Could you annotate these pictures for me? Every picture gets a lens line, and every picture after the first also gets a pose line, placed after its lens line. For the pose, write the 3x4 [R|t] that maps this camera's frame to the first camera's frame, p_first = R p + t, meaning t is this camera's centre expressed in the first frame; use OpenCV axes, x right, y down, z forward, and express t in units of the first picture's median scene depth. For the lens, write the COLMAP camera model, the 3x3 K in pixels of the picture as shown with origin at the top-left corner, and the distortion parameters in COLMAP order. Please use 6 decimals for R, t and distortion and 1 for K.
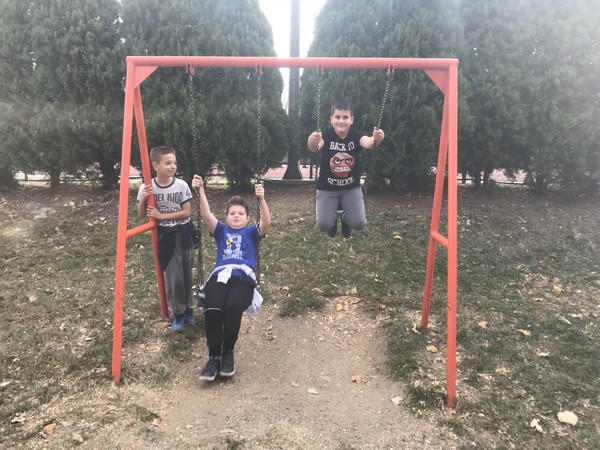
lens RADIAL K [[500.6, 0, 301.8], [0, 500.6, 226.1], [0, 0, 1]] dist [0.031622, -0.044145]
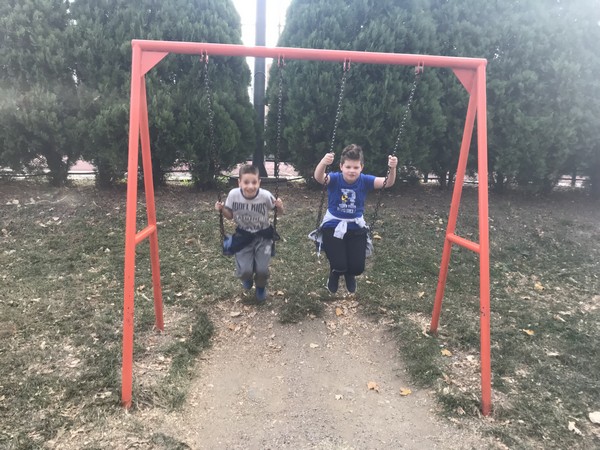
lens RADIAL K [[500.6, 0, 301.4], [0, 500.6, 225.2], [0, 0, 1]] dist [0.031622, -0.044145]
pose [[0.988743, -0.004856, 0.149547, -0.105571], [0.003683, 0.999960, 0.008120, -0.009636], [-0.149581, -0.007478, 0.988721, 0.043343]]
